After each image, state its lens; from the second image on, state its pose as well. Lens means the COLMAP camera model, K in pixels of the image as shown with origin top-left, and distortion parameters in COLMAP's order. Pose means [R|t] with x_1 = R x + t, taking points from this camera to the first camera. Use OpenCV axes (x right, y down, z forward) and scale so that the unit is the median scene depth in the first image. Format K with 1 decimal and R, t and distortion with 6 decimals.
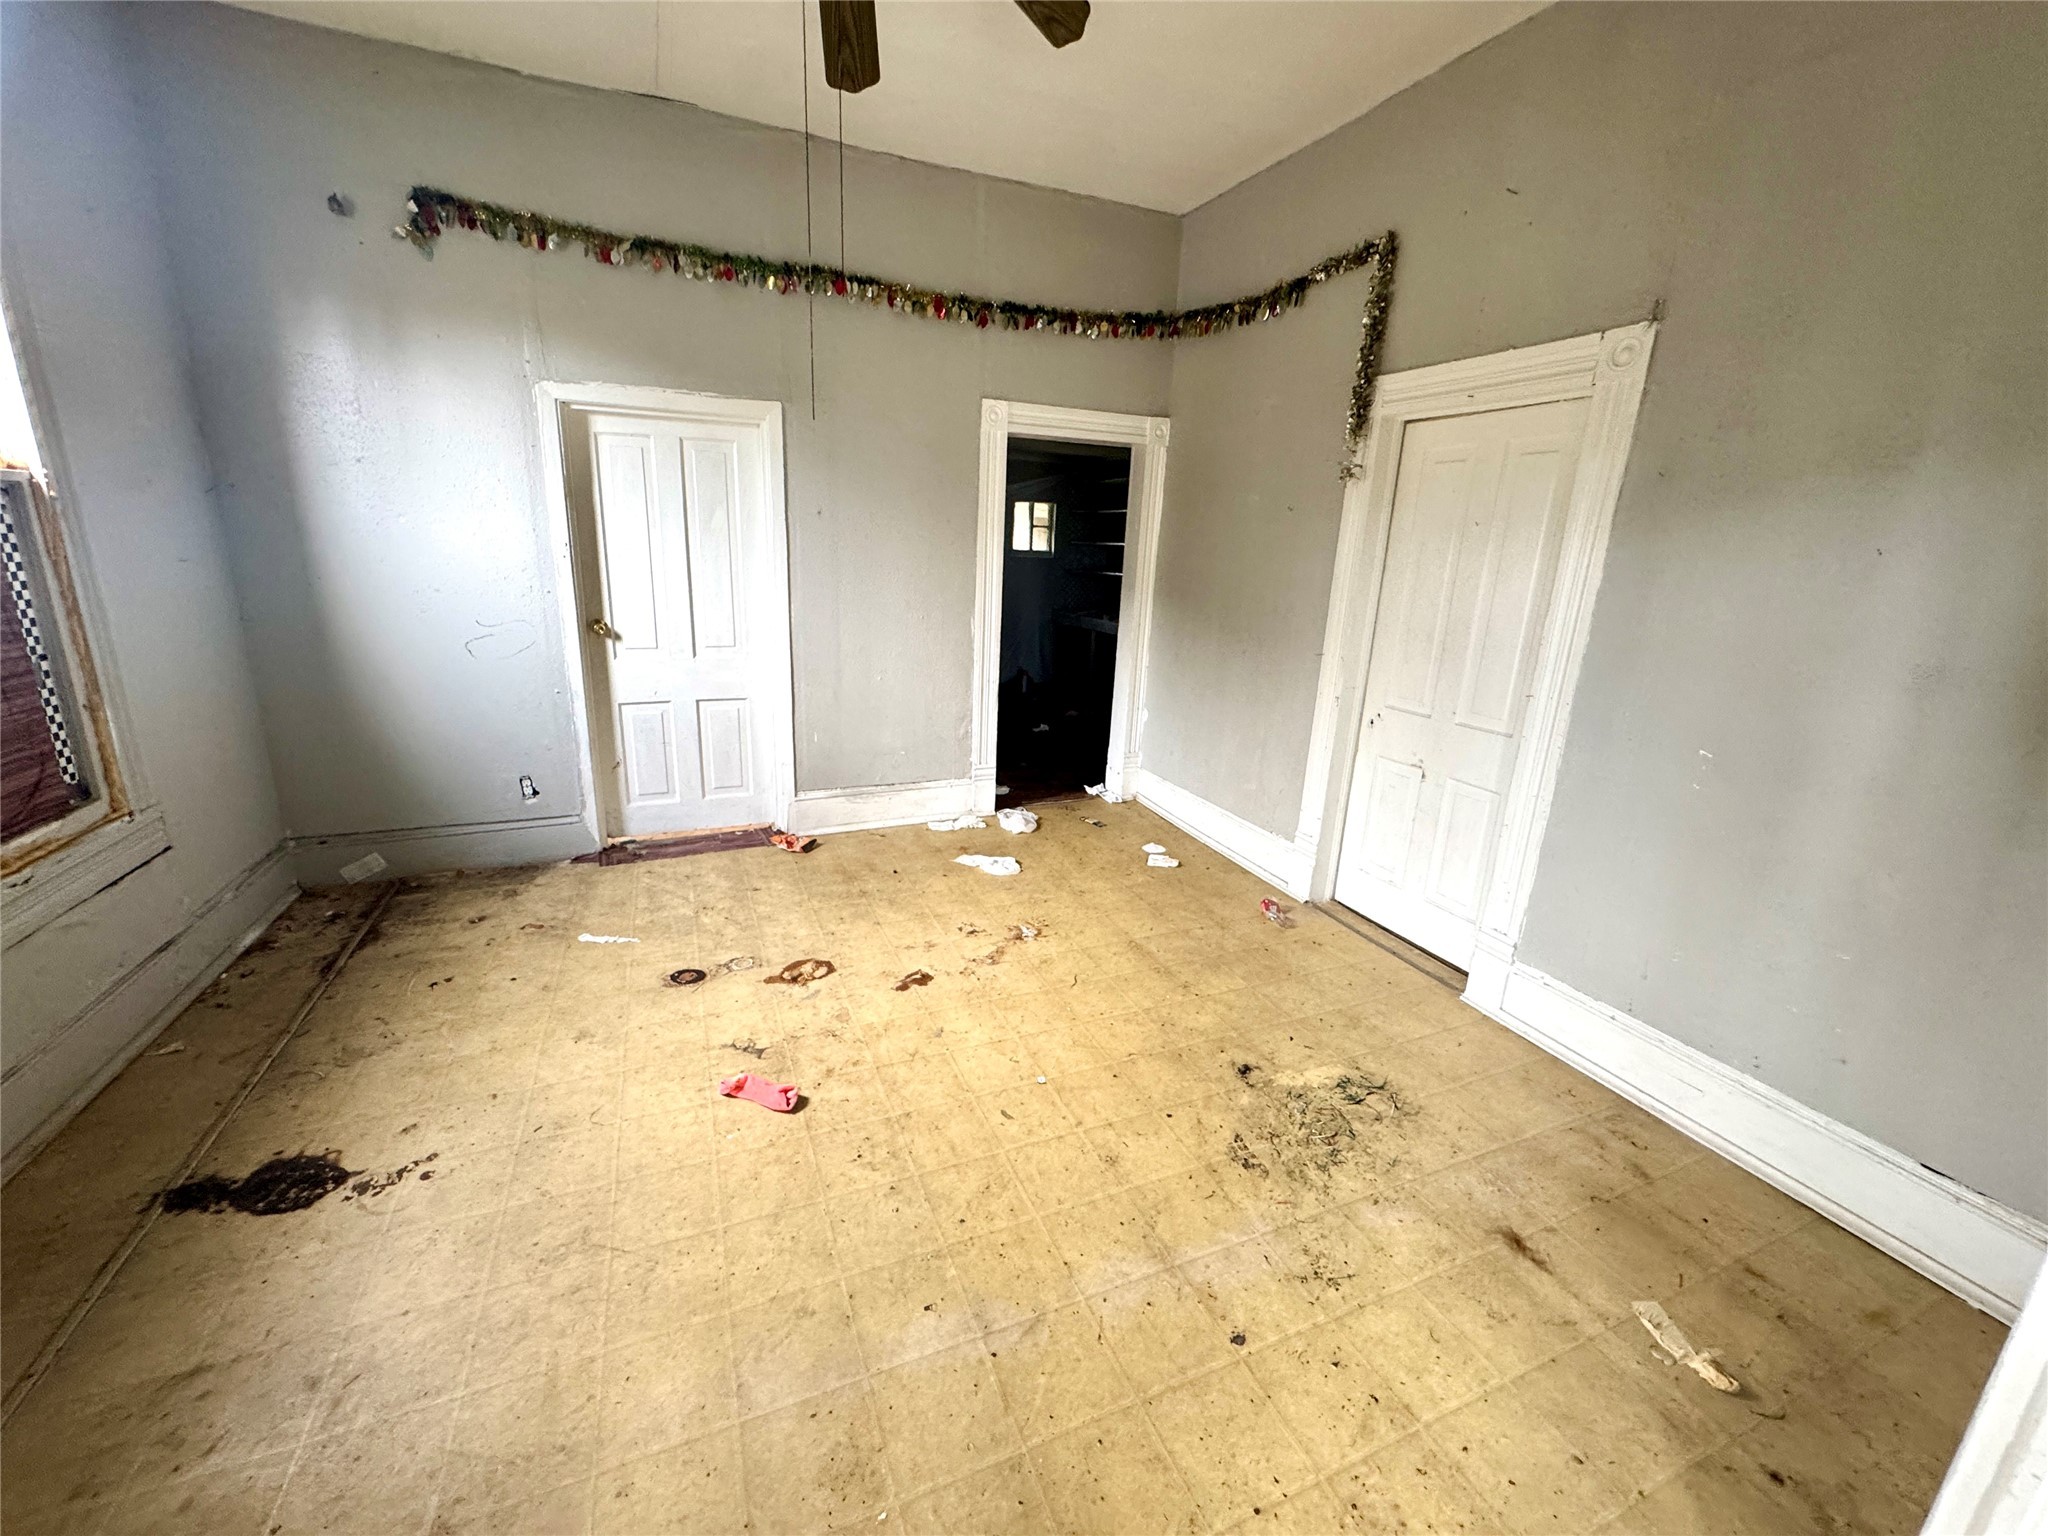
lens RADIAL K [[819.9, 0, 1024.0], [0, 819.9, 768.0], [0, 0, 1]] dist [0.000323, 0.000048]
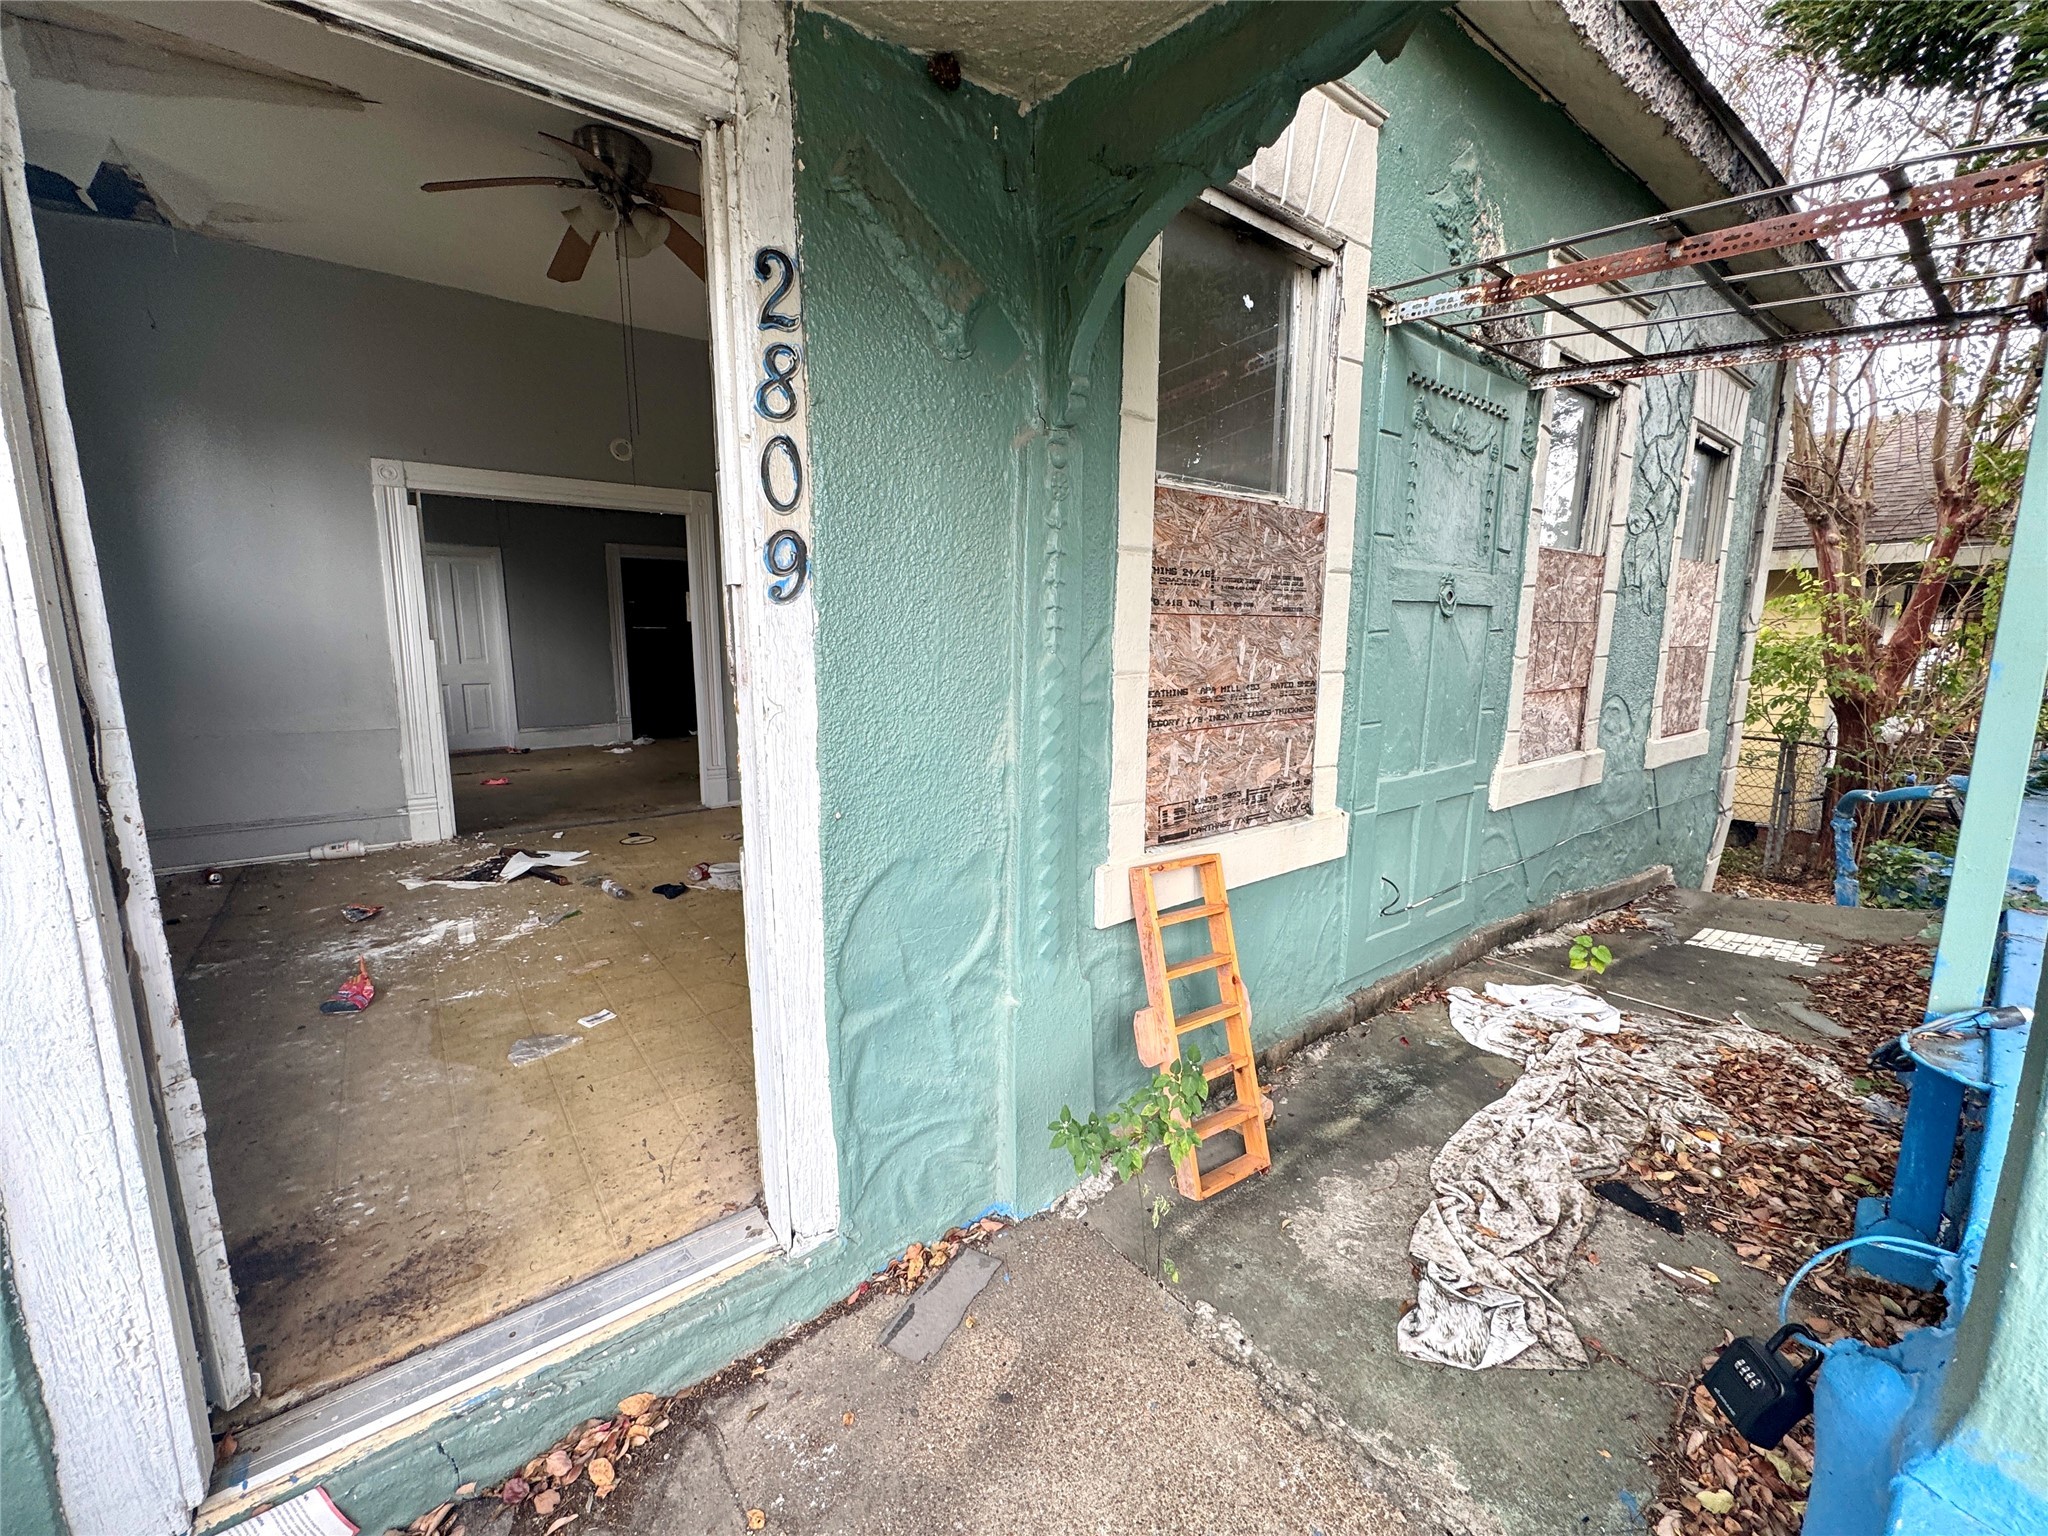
lens RADIAL K [[819.9, 0, 1024.0], [0, 819.9, 768.0], [0, 0, 1]] dist [0.000323, 0.000048]
pose [[0.969371, -0.078106, 0.232851, 0.430158], [0.102002, 0.990484, -0.092400, 0.415269], [-0.223418, 0.113321, 0.968113, -1.171952]]
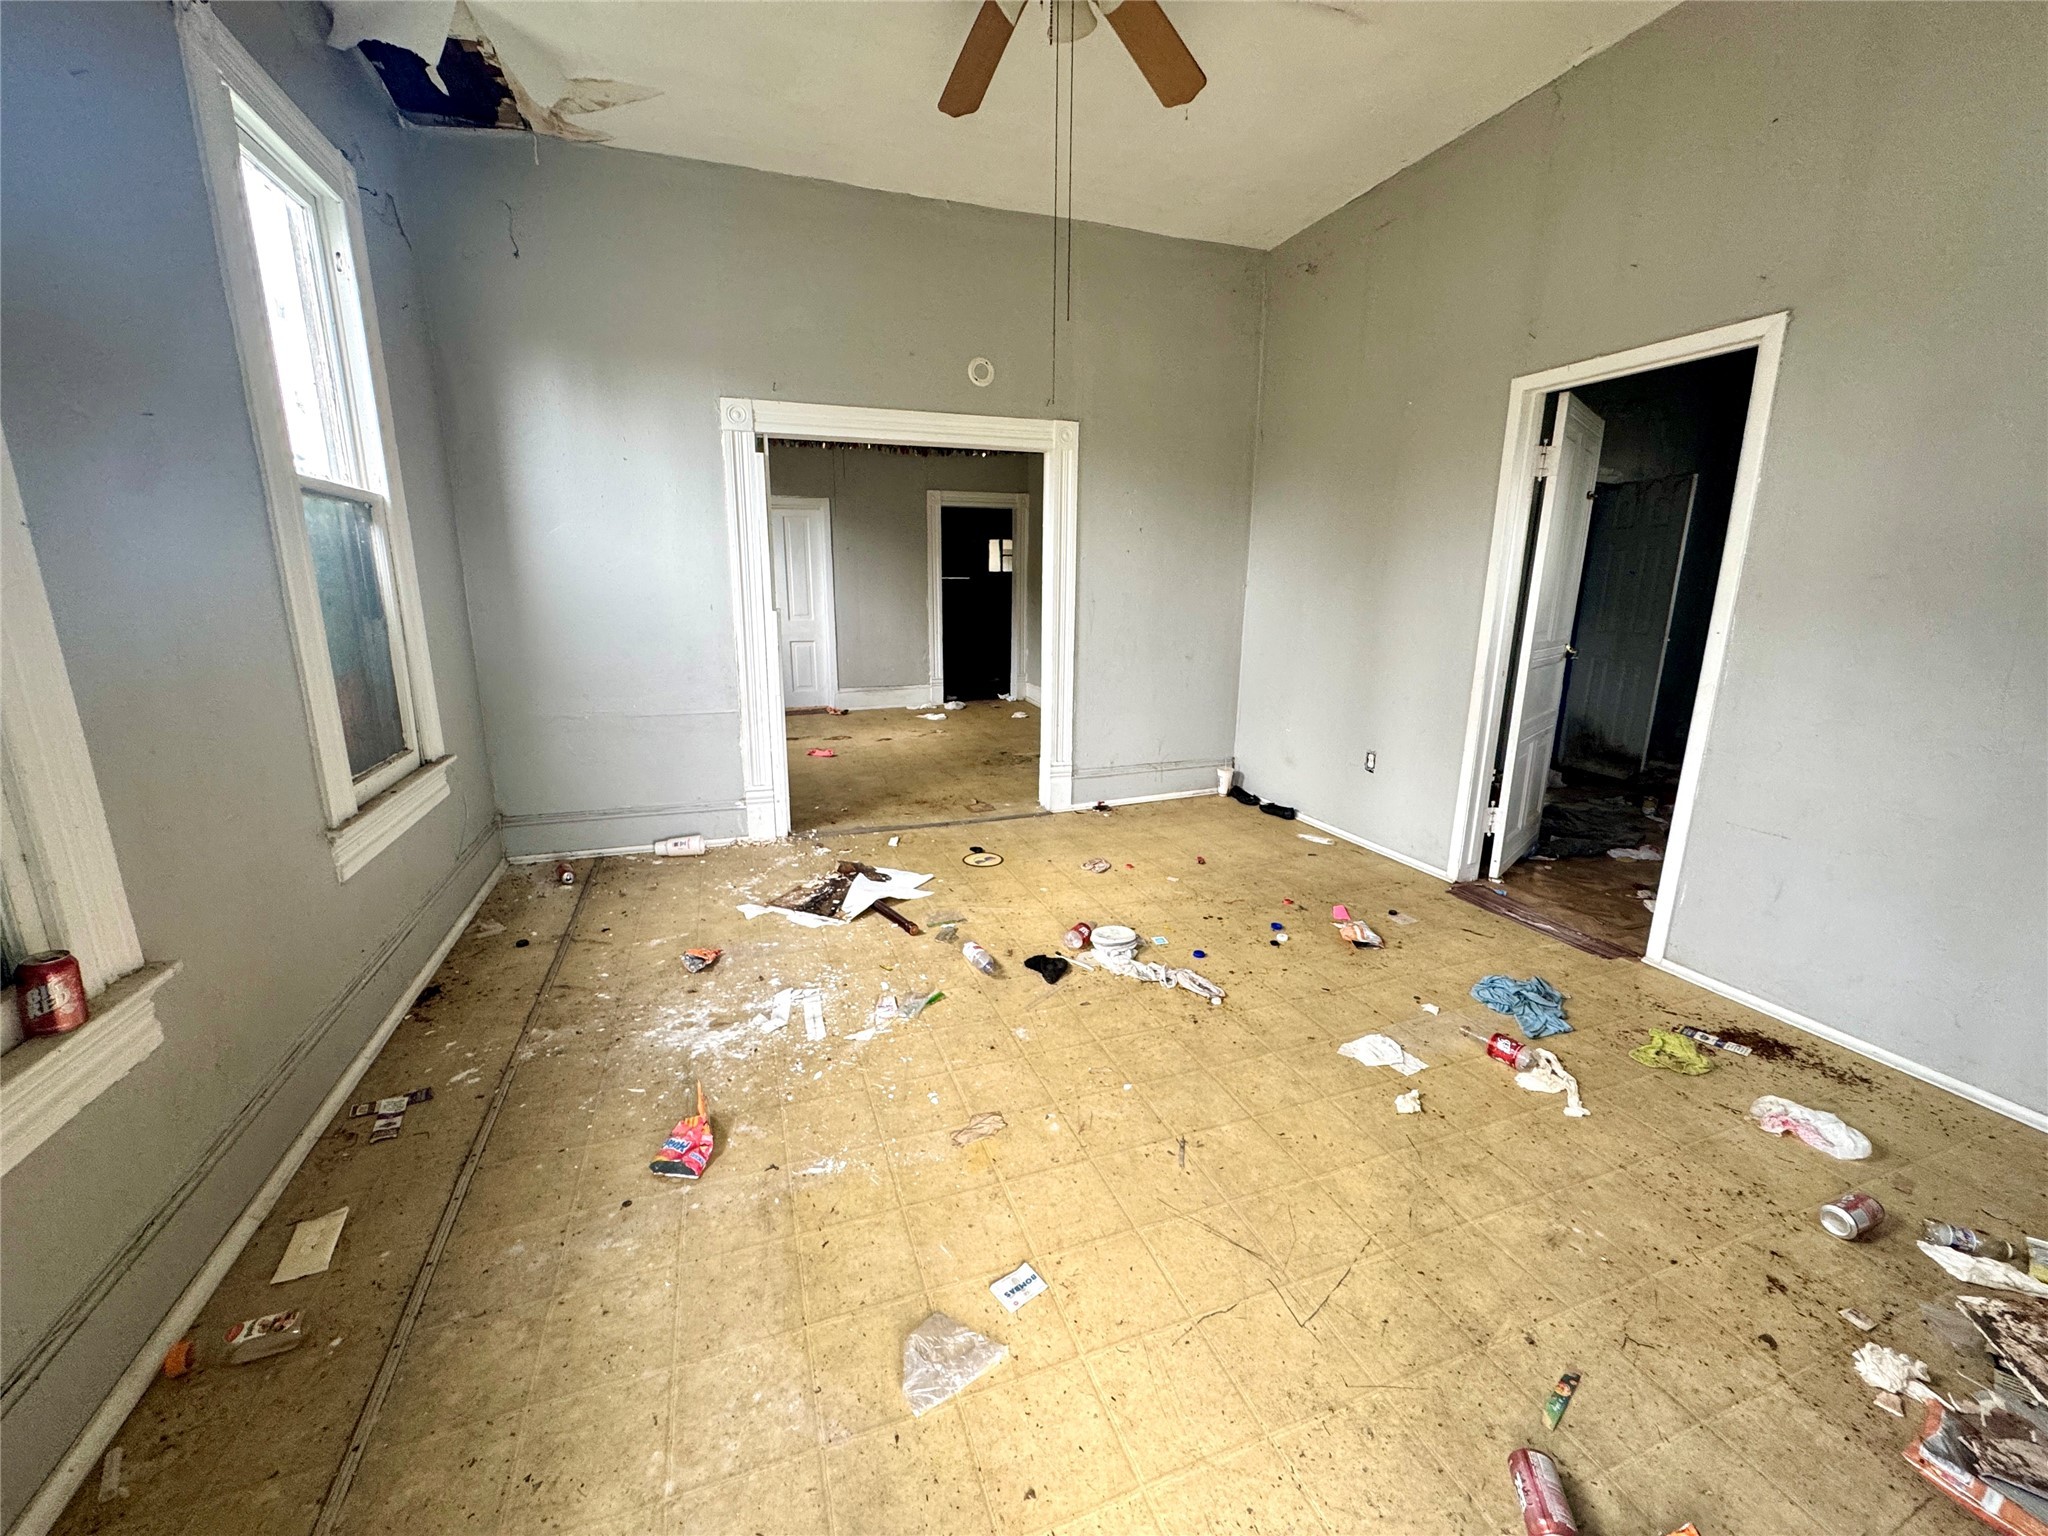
lens RADIAL K [[819.9, 0, 1024.0], [0, 819.9, 768.0], [0, 0, 1]] dist [0.000323, 0.000048]
pose [[0.997115, -0.022424, -0.072513, 0.290527], [0.019351, 0.998896, -0.042817, 0.296183], [0.073393, 0.041290, 0.996448, -0.882641]]
